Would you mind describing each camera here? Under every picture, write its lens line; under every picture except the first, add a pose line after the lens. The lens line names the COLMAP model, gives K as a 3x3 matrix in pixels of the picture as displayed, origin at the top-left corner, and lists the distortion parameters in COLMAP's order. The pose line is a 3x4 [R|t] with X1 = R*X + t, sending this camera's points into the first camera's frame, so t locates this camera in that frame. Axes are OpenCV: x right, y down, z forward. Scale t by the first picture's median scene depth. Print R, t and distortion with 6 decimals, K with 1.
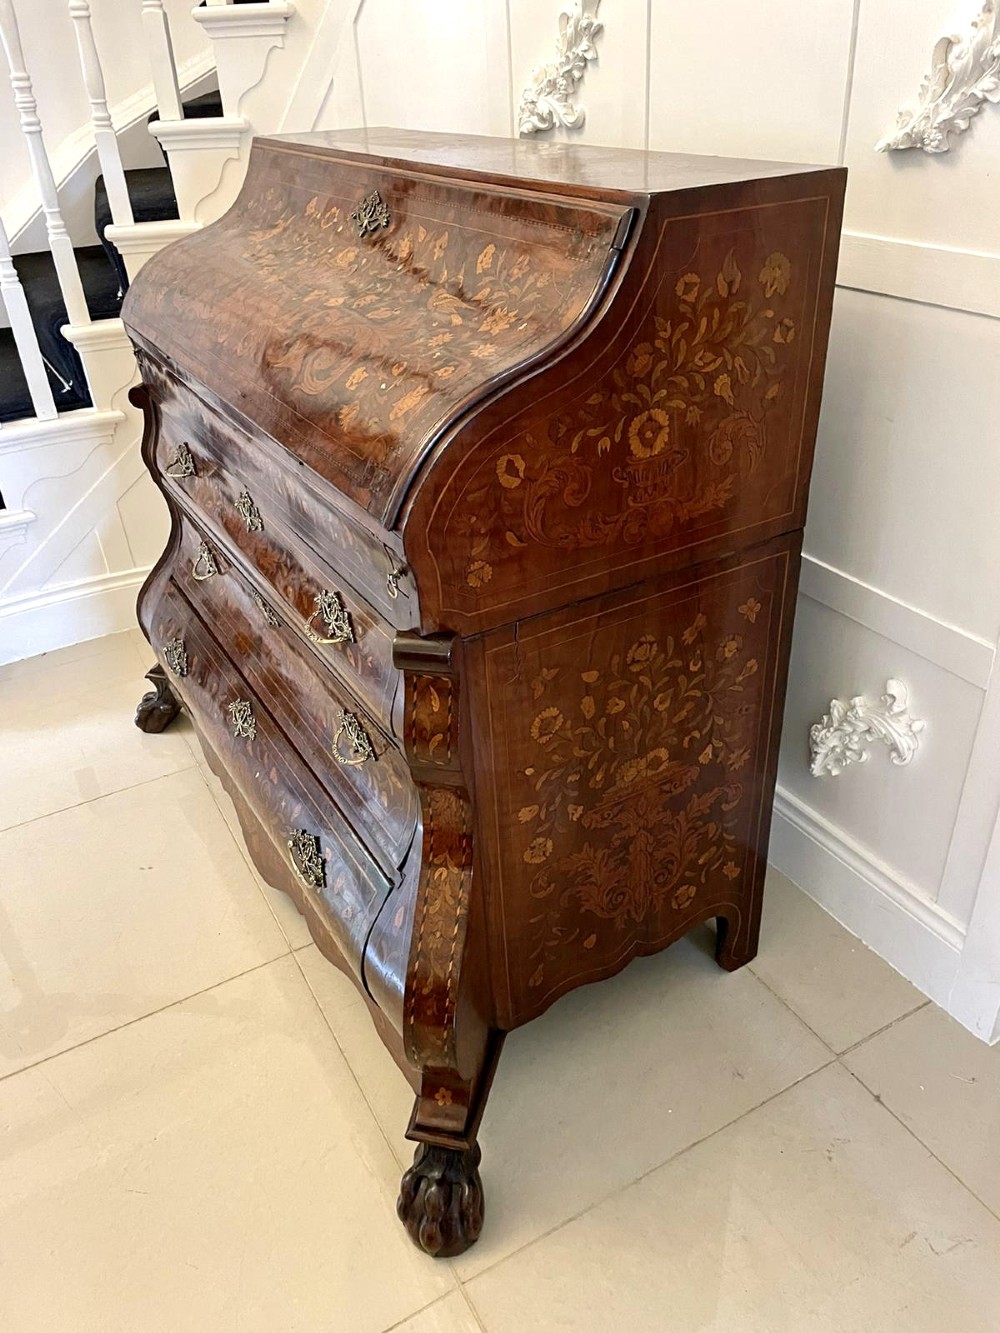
lens RADIAL K [[1005.7, 0, 494.2], [0, 1005.7, 653.8], [0, 0, 1]] dist [0.049312, -0.040927]
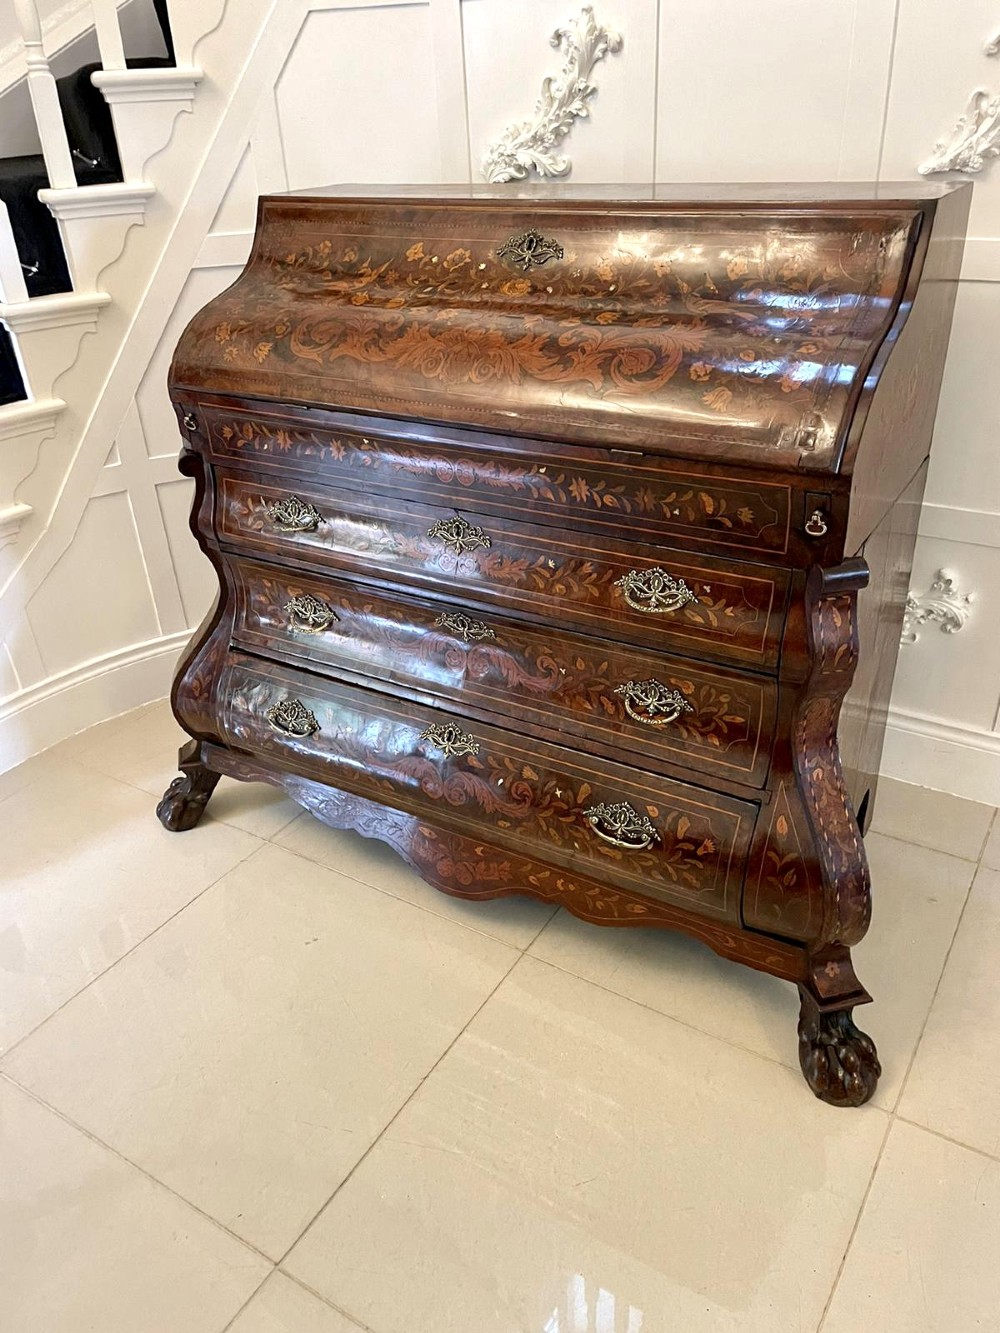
lens RADIAL K [[1005.7, 0, 496.4], [0, 1005.7, 657.1], [0, 0, 1]] dist [0.049312, -0.040927]
pose [[0.884094, -0.226245, 0.408891, -0.587889], [0.247579, 0.968867, 0.000779, -0.007224], [-0.396337, 0.100545, 0.912583, 0.033715]]
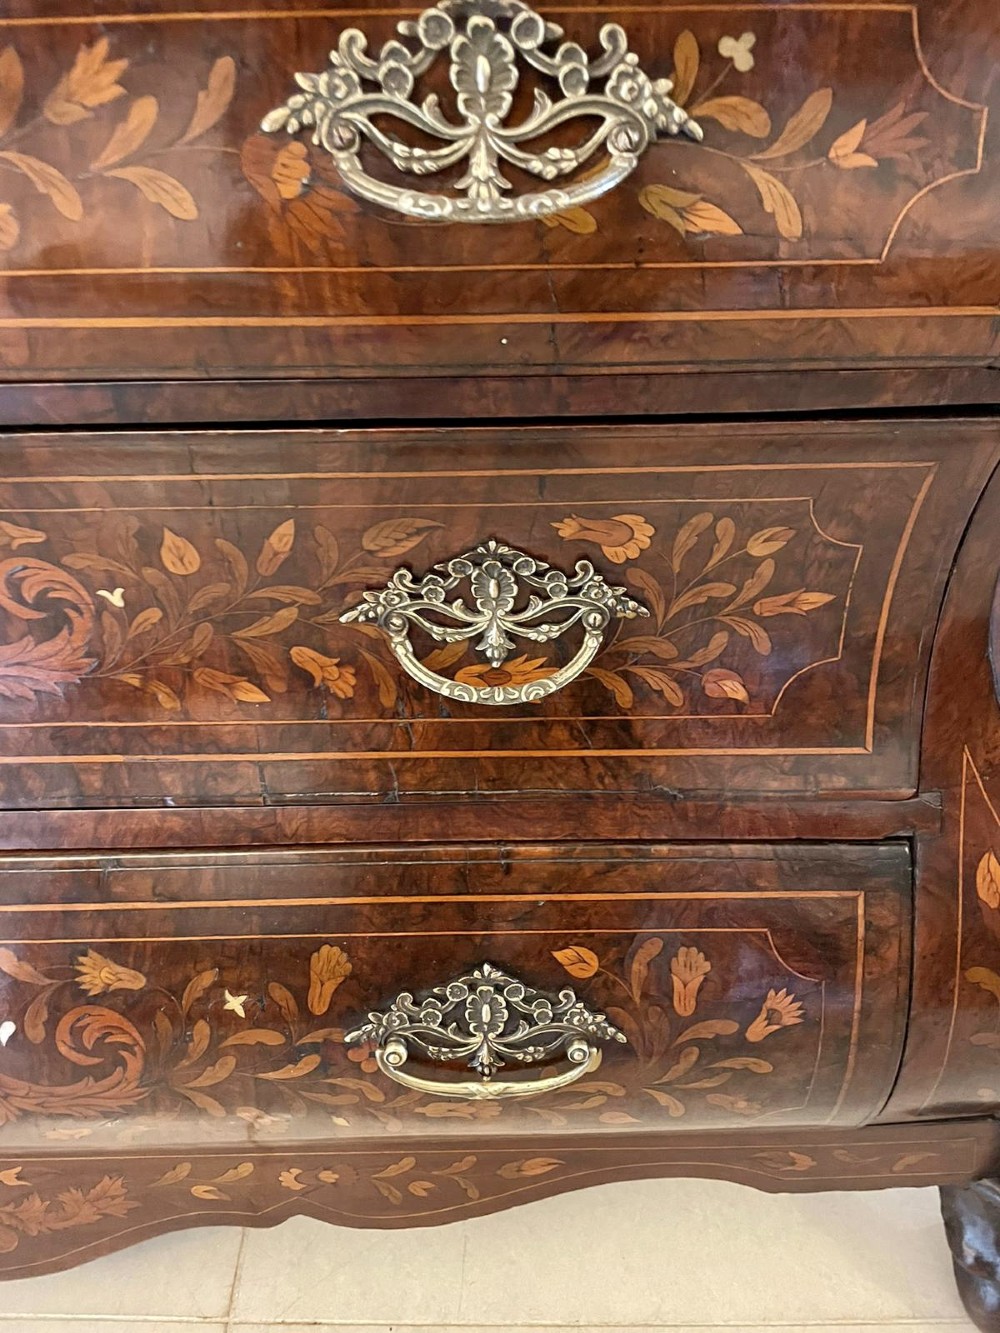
lens RADIAL K [[1005.7, 0, 498.4], [0, 1005.7, 665.3], [0, 0, 1]] dist [0.049312, -0.040927]
pose [[0.509075, -0.540208, 0.670088, -0.277410], [0.433005, 0.833565, 0.343039, -0.008222], [-0.743875, 0.115519, 0.658260, 0.640156]]
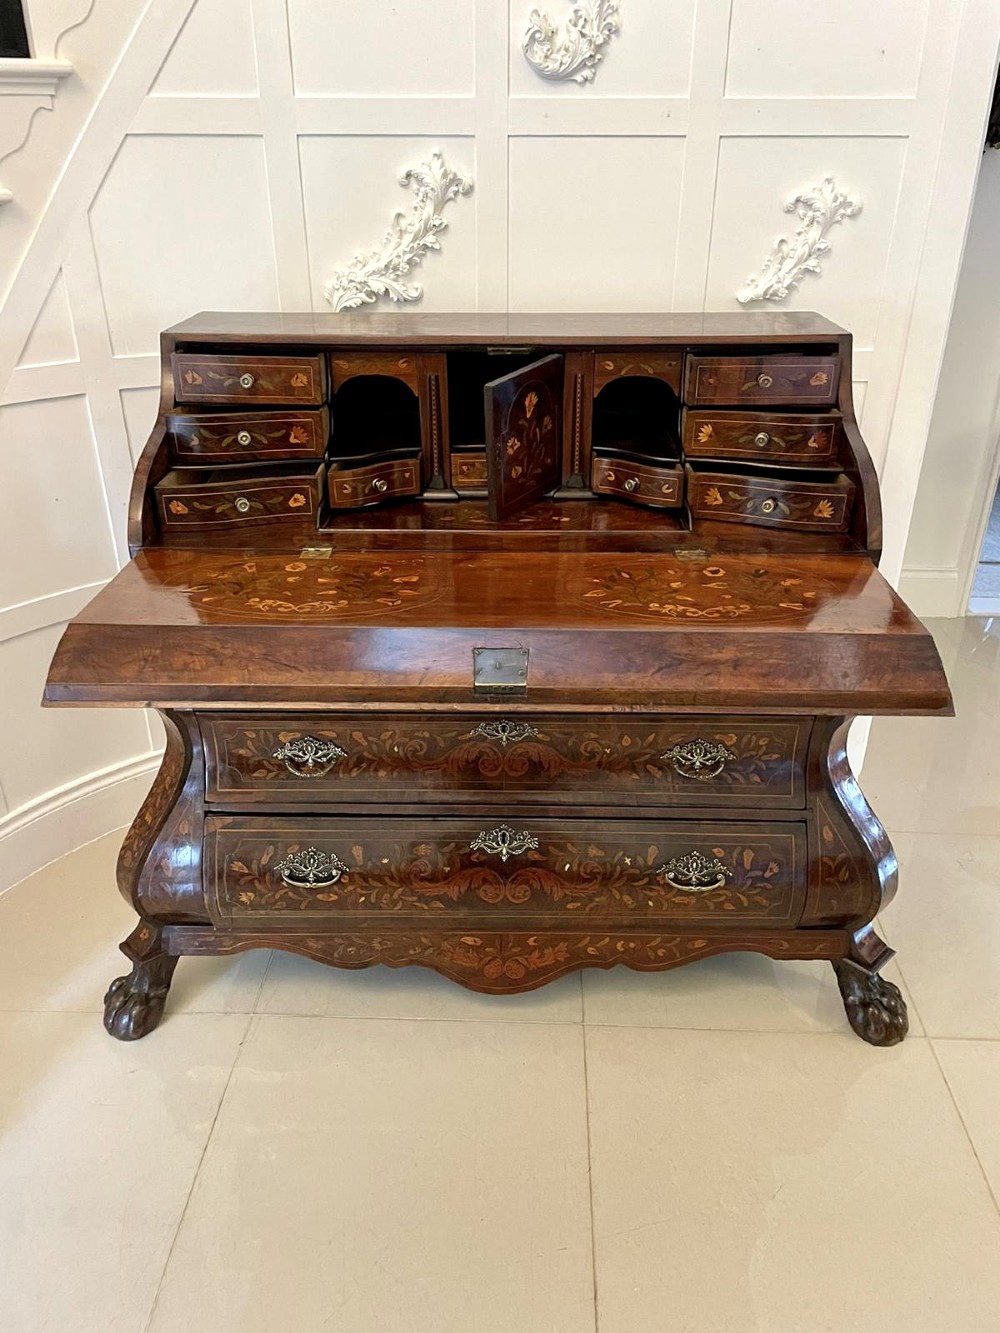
lens RADIAL K [[1005.7, 0, 476.7], [0, 1005.7, 665.1], [0, 0, 1]] dist [0.049312, -0.040927]
pose [[0.536426, -0.344746, 0.770323, -0.985105], [0.419692, 0.900865, 0.110910, -0.227550], [-0.732193, 0.263804, 0.627934, 0.297358]]
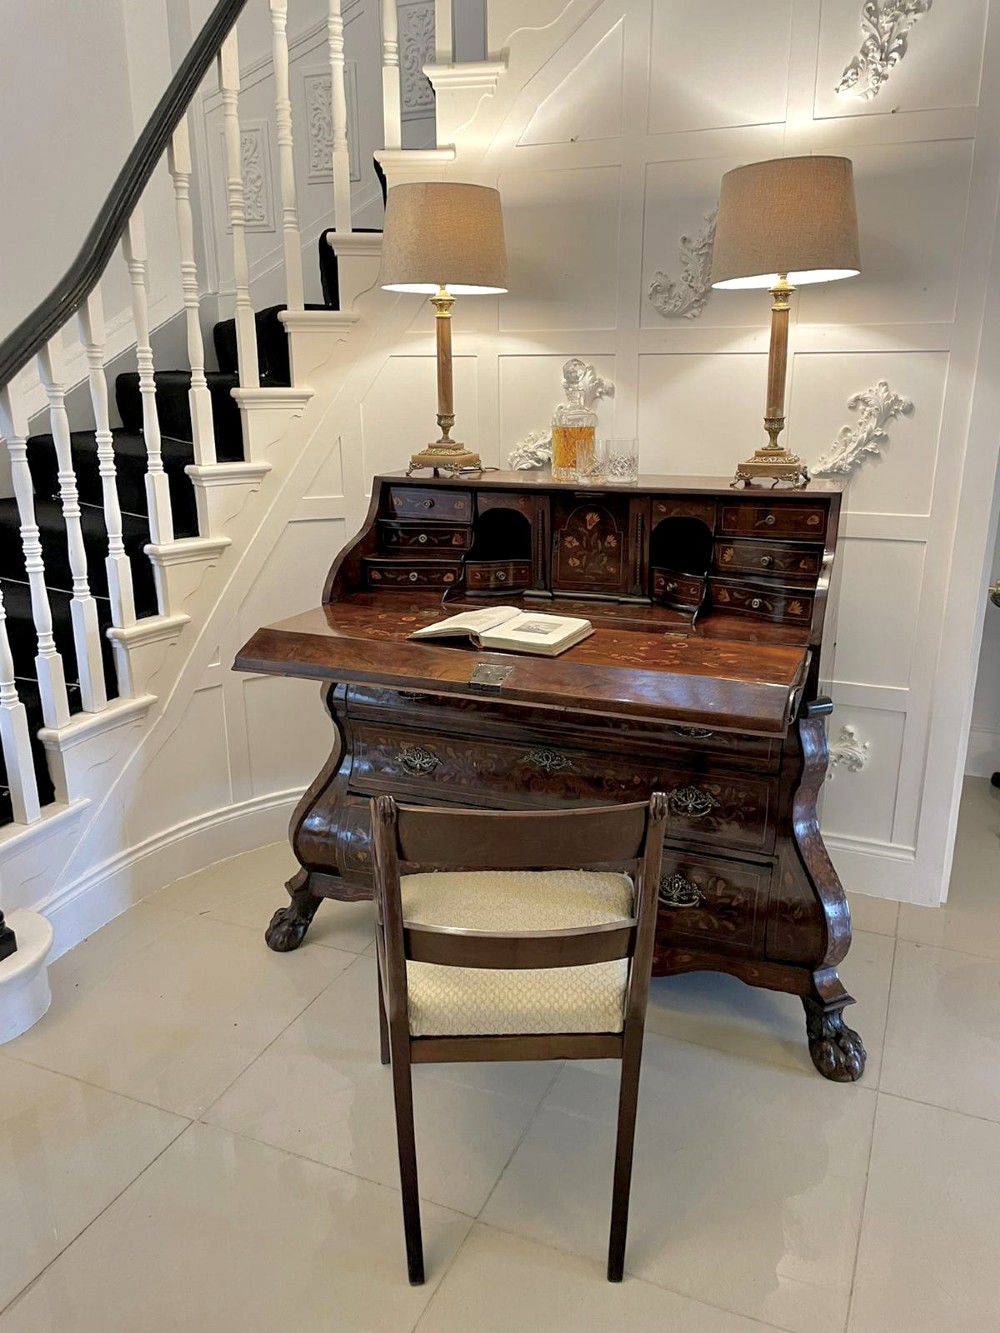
lens RADIAL K [[1005.7, 0, 476.1], [0, 1005.7, 683.5], [0, 0, 1]] dist [0.049312, -0.040927]
pose [[0.805088, -0.138287, 0.576810, -1.073982], [0.281576, 0.944991, -0.166456, 0.060300], [-0.522062, 0.296428, 0.799739, -0.154447]]
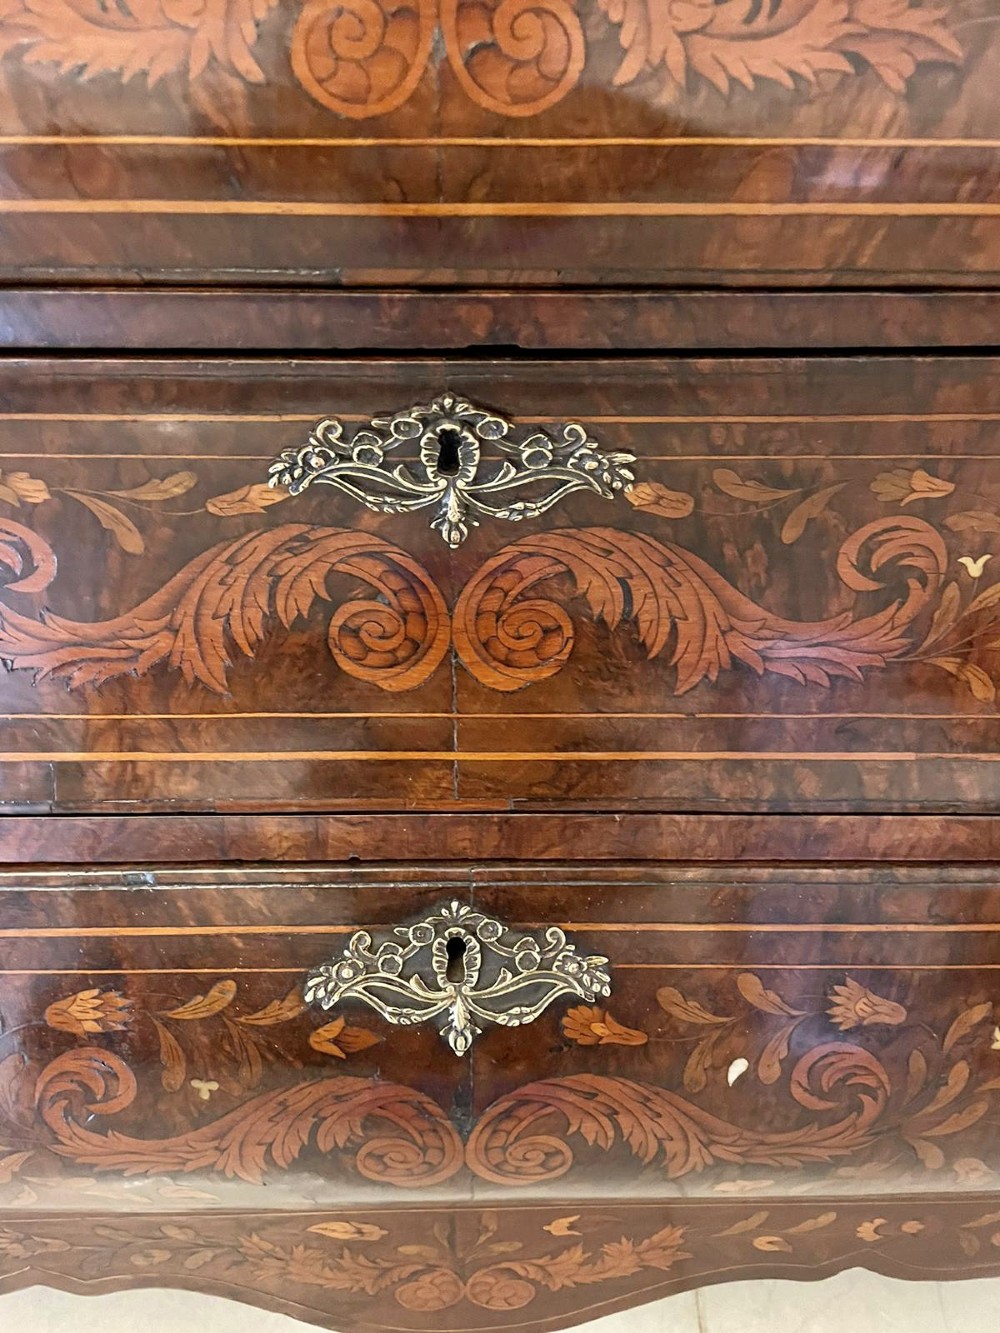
lens RADIAL K [[1025.5, 0, 492.9], [0, 1025.5, 673.5], [0, 0, 1]] dist [0.043460, -0.021949]
pose [[0.495205, -0.541136, 0.679664, -0.355580], [0.413592, 0.834826, 0.363329, -0.076947], [-0.764012, 0.101182, 0.637219, 0.810685]]
